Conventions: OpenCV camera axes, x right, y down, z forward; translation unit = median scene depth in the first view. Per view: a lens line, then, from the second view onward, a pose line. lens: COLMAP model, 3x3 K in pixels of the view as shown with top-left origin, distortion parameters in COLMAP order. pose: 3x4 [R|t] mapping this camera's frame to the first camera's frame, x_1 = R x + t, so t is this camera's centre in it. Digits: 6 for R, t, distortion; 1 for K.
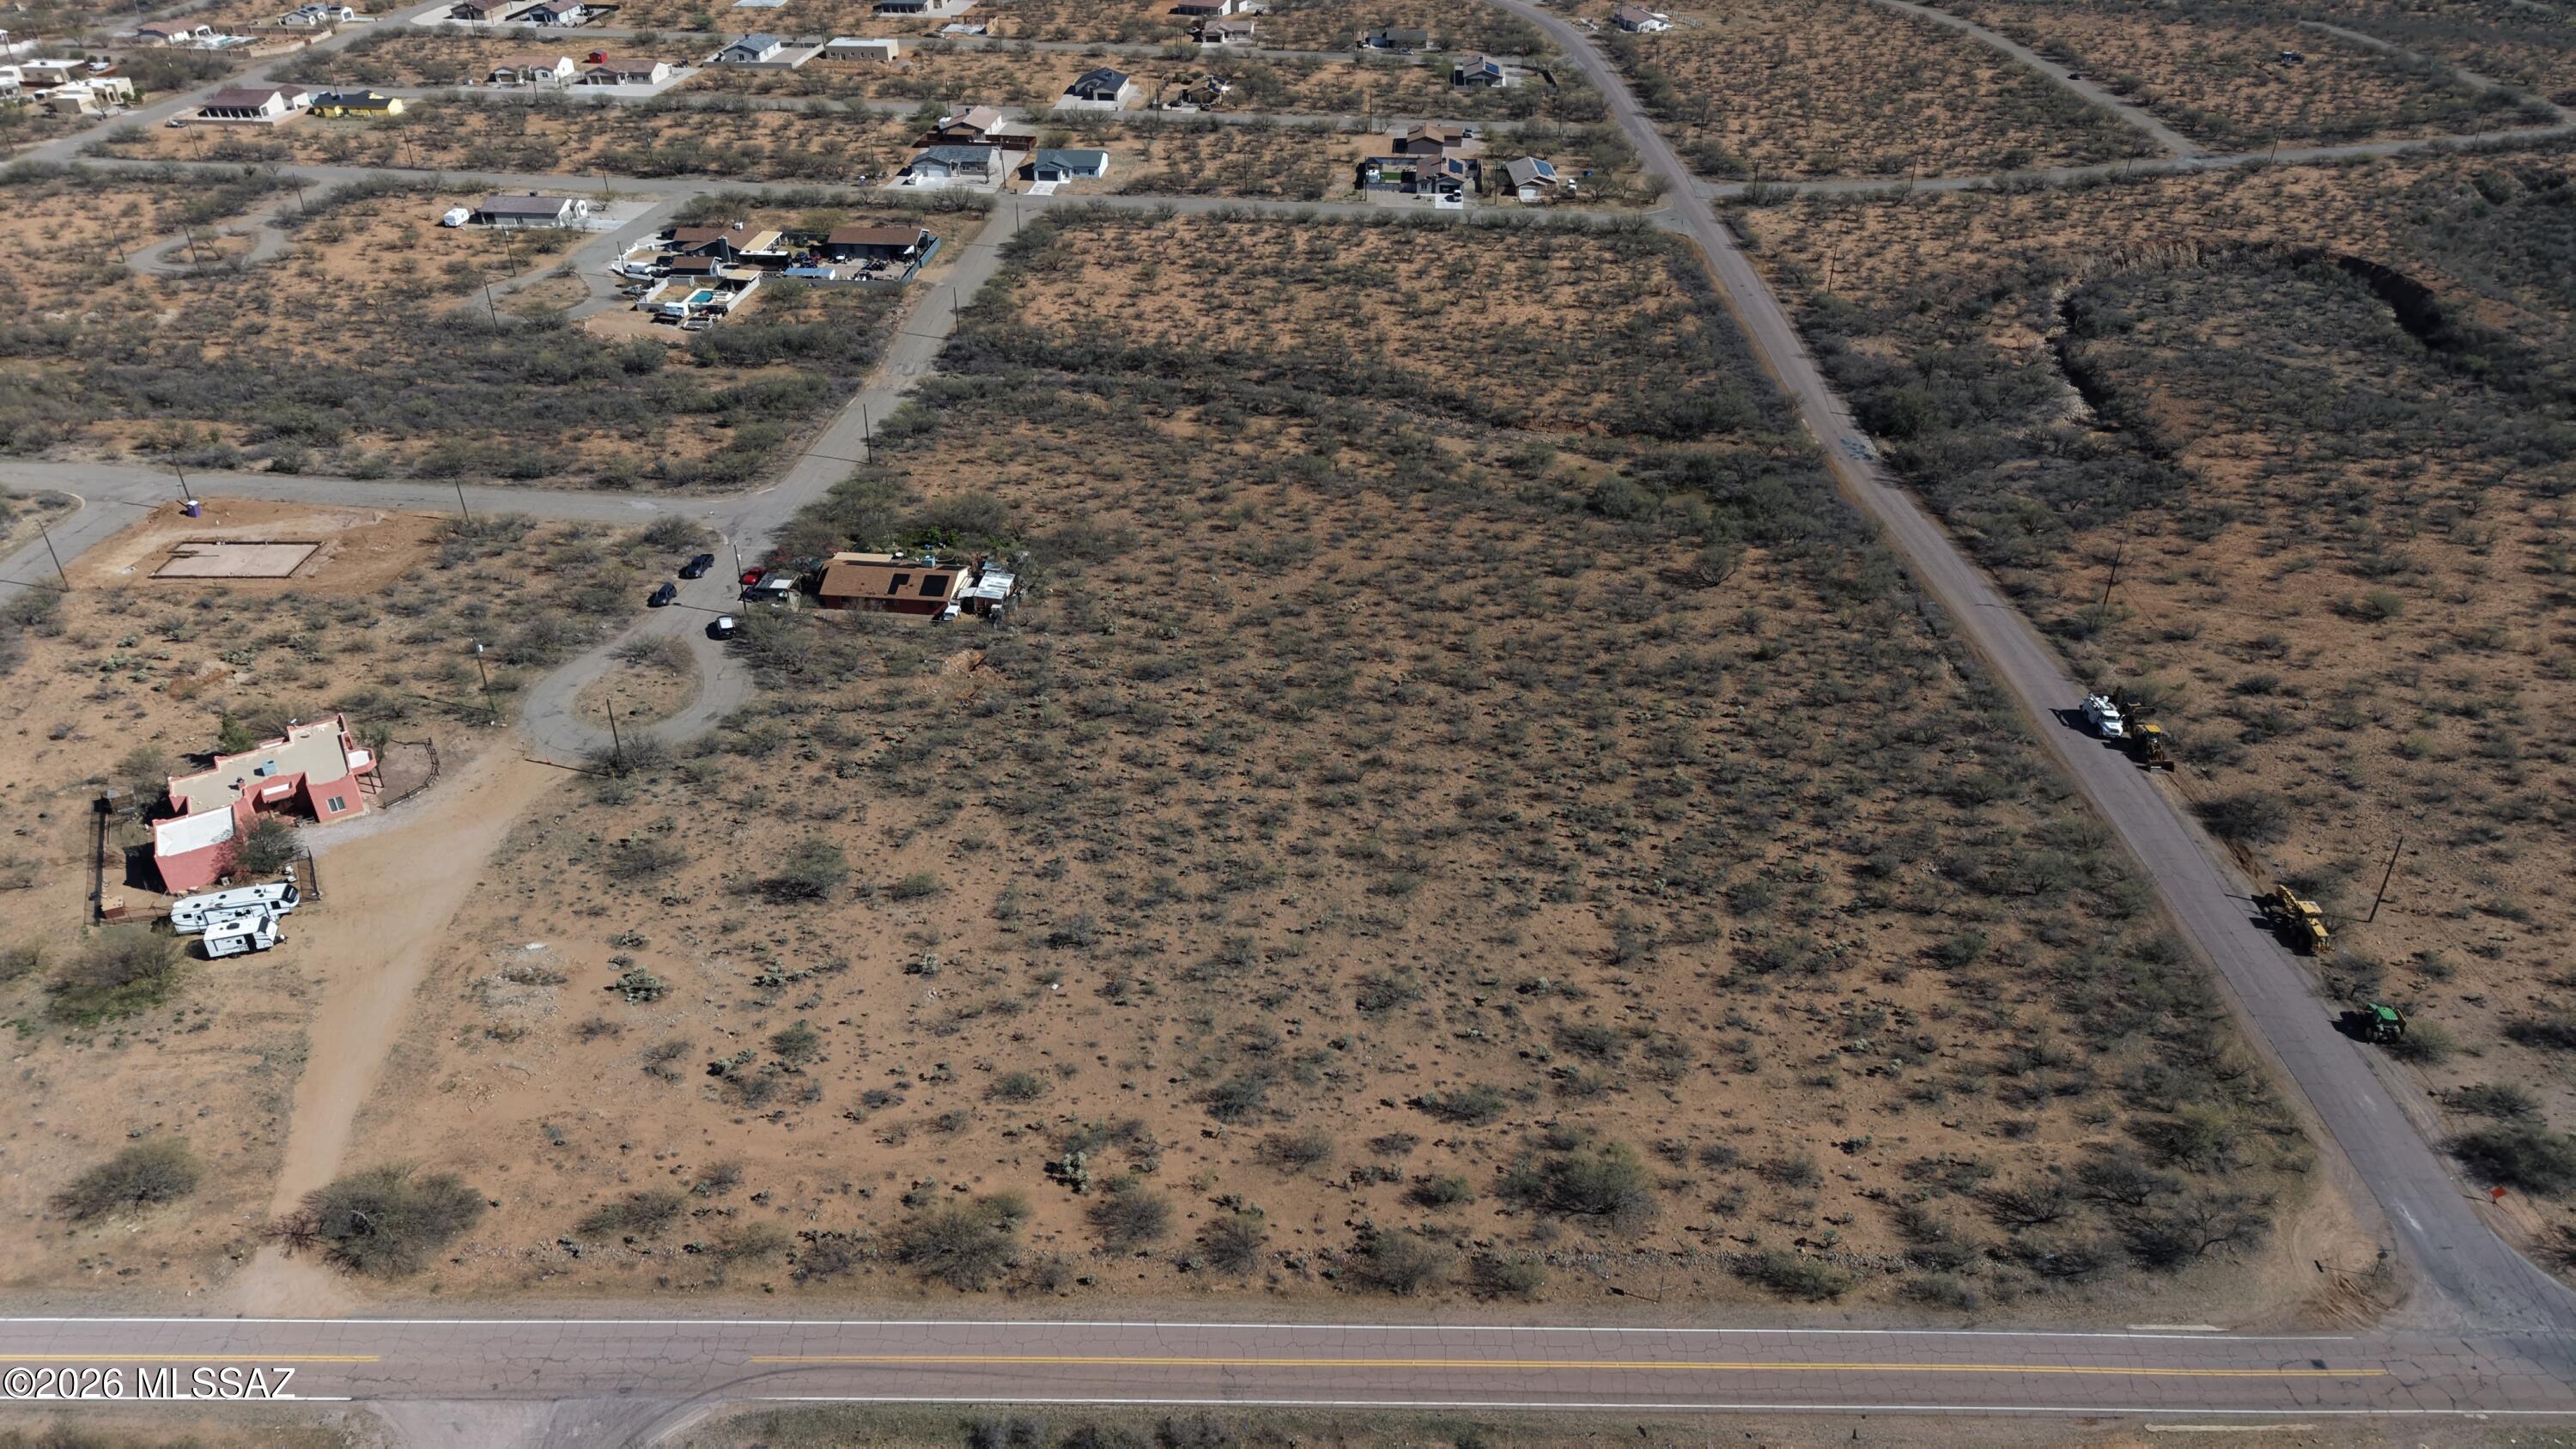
lens RADIAL K [[1718.3, 0, 1286.6], [0, 1718.3, 727.9], [0, 0, 1]] dist [0.036133, -0.038037]
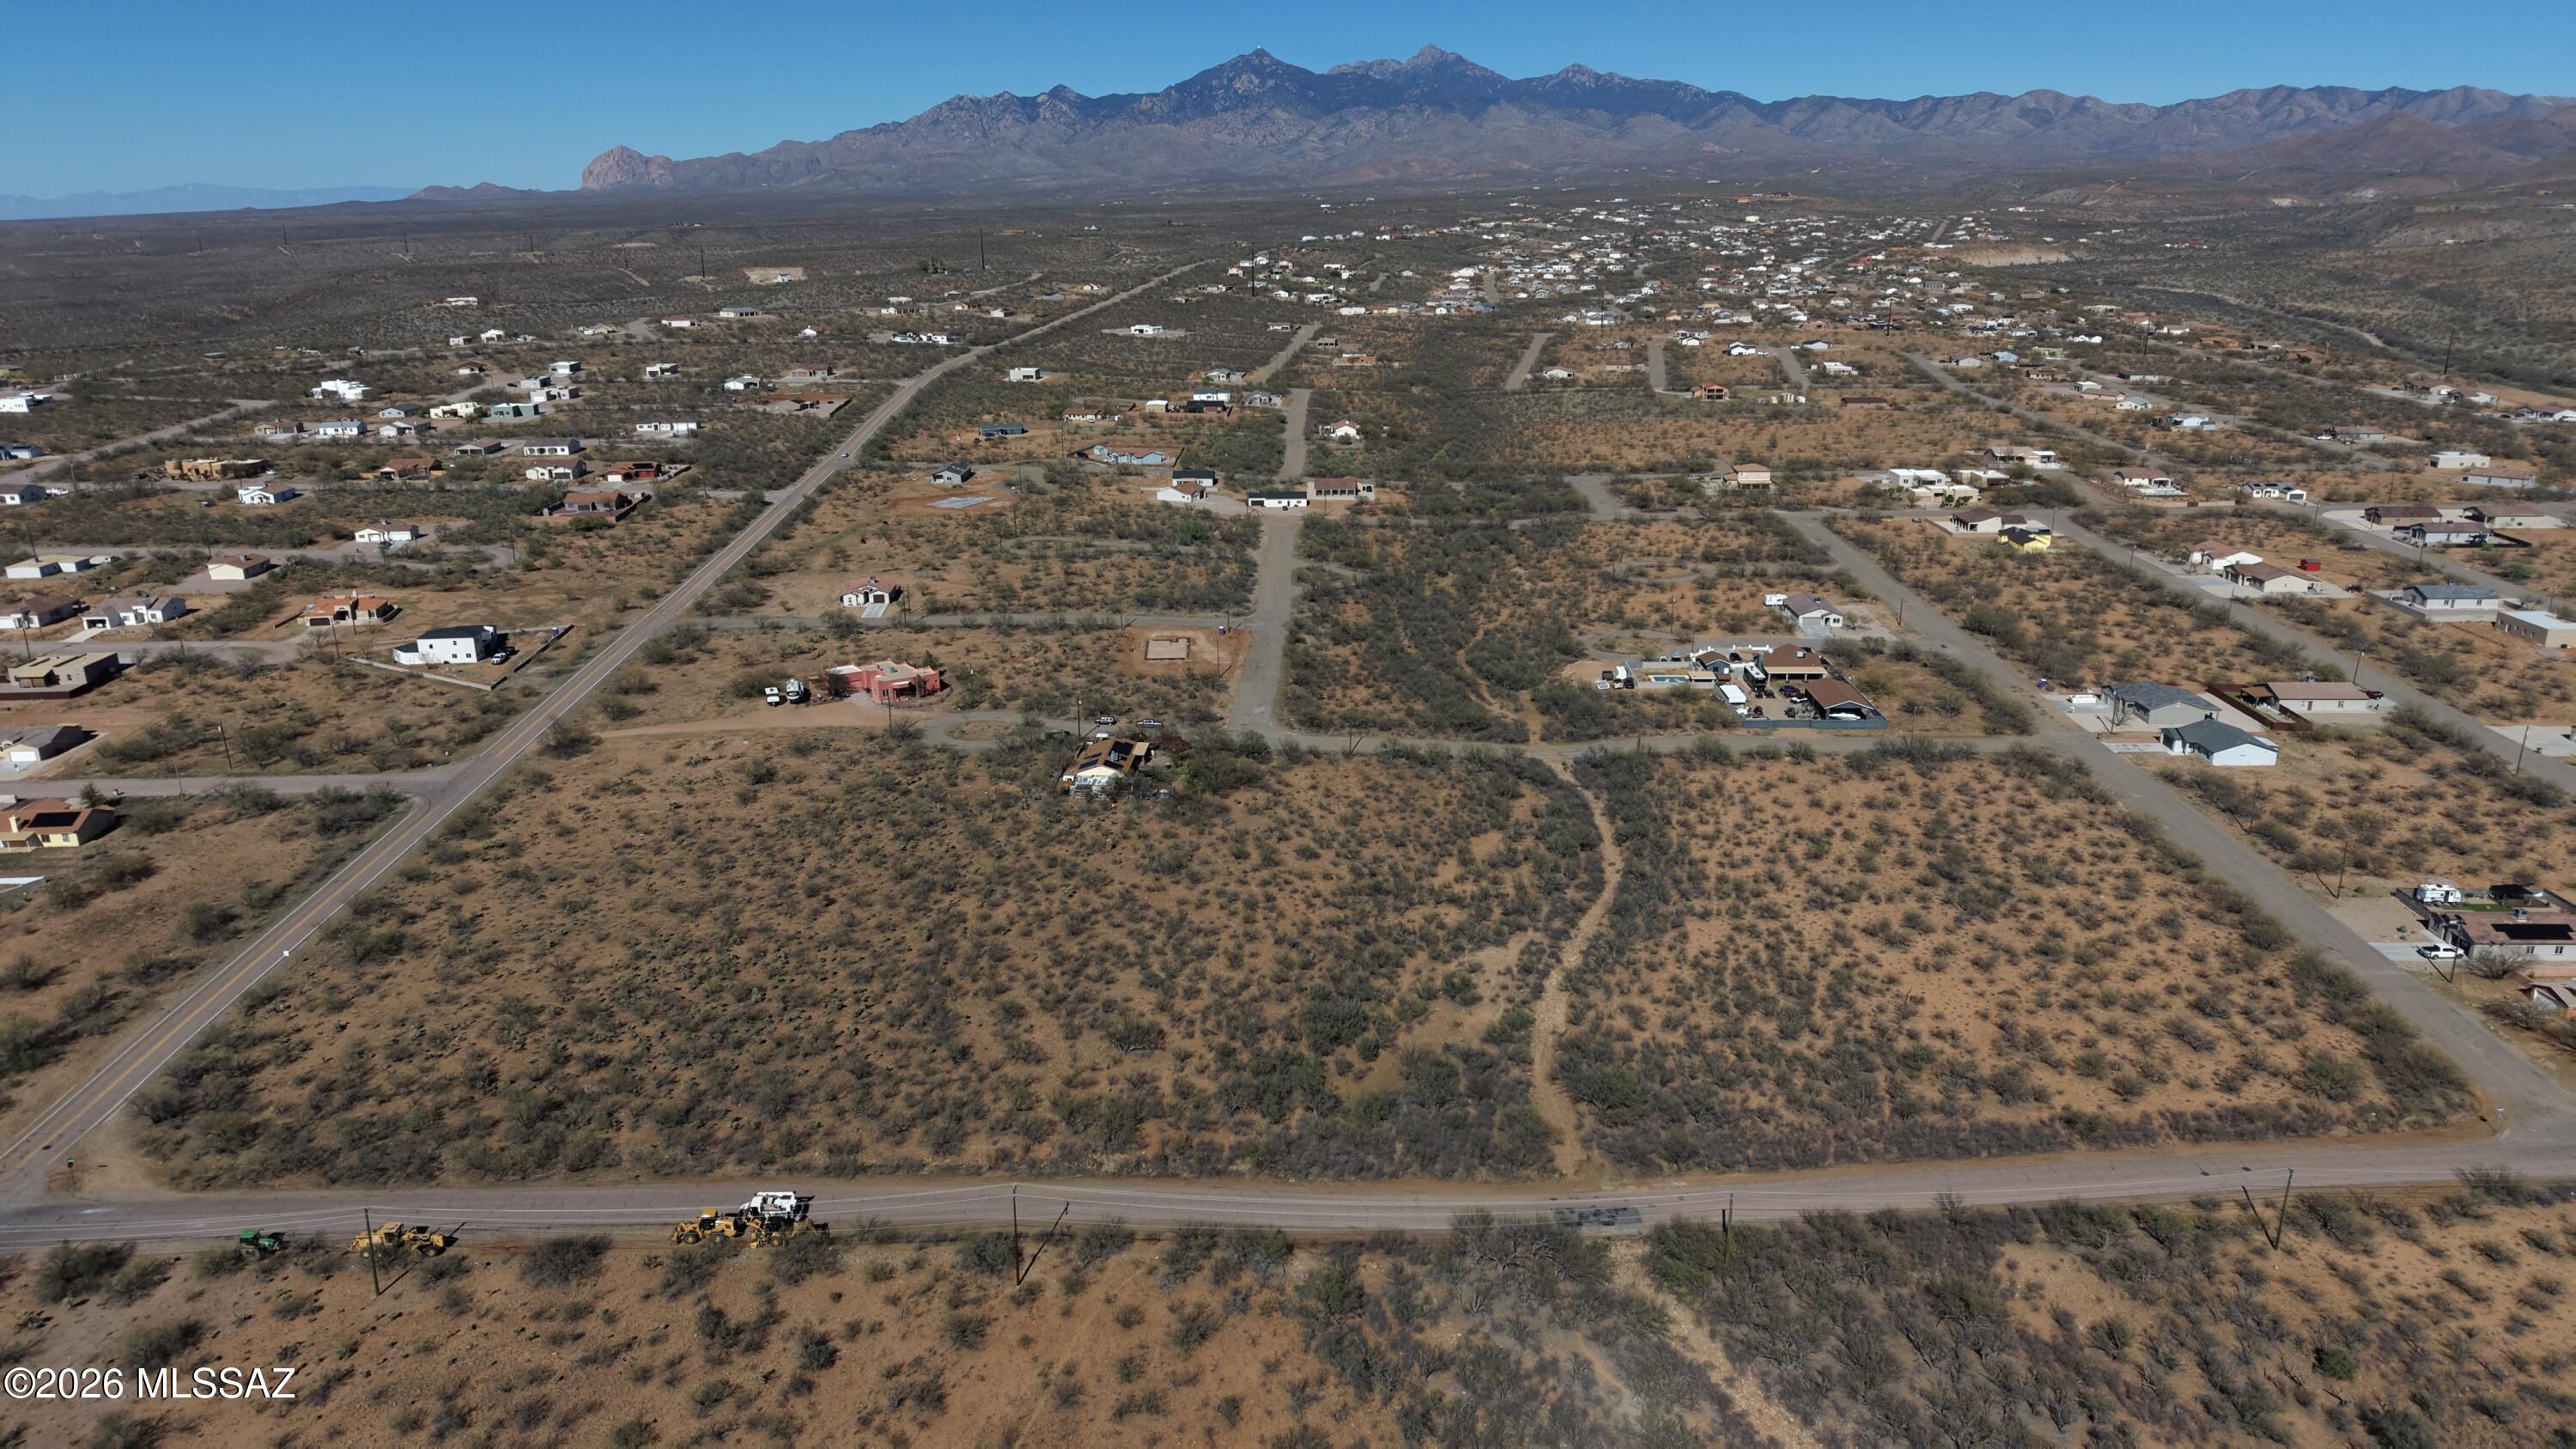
lens RADIAL K [[1718.3, 0, 1284.5], [0, 1718.3, 733.1], [0, 0, 1]] dist [0.036133, -0.038037]
pose [[0.051658, 0.301968, -0.951917, 1.220236], [-0.527191, 0.817799, 0.230814, -0.545952], [0.848175, 0.489919, 0.201441, 0.861354]]
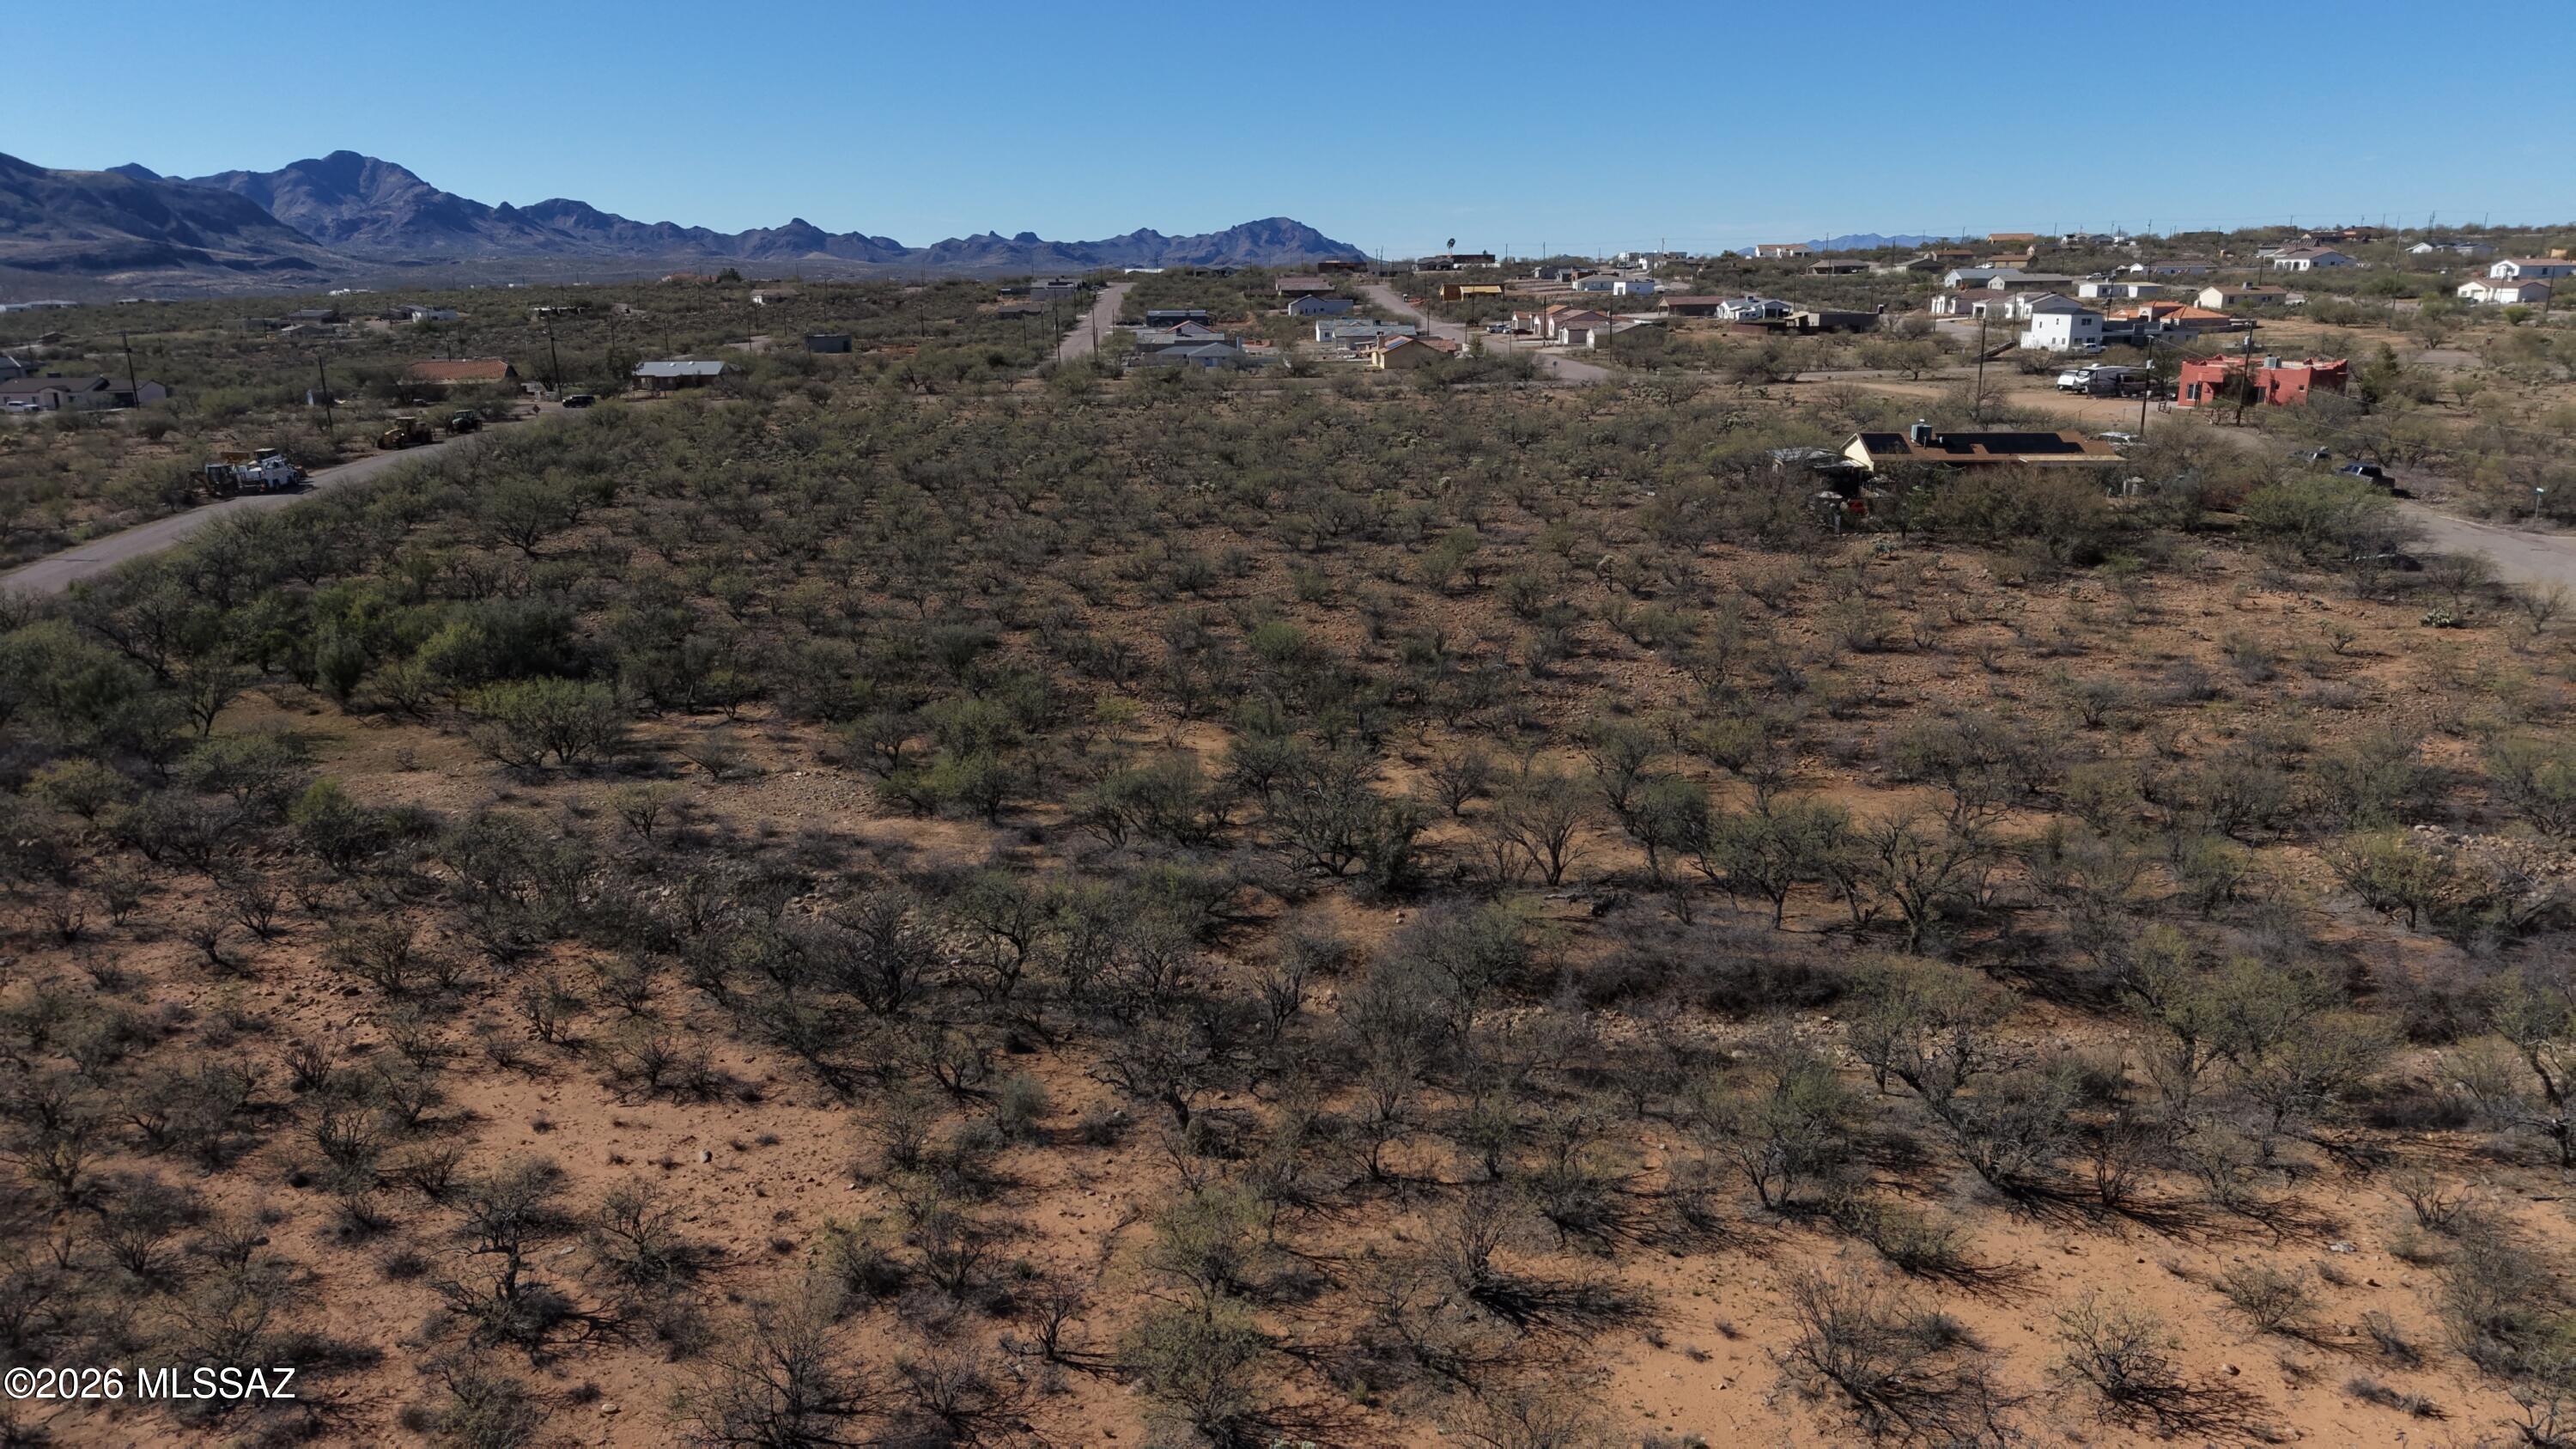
lens RADIAL K [[1718.3, 0, 1286.2], [0, 1718.3, 721.8], [0, 0, 1]] dist [0.036133, -0.038037]
pose [[-0.998519, 0.025574, -0.048014, 0.044045], [-0.017640, 0.682704, 0.730482, -0.480905], [0.051461, 0.730247, -0.681242, 1.536597]]
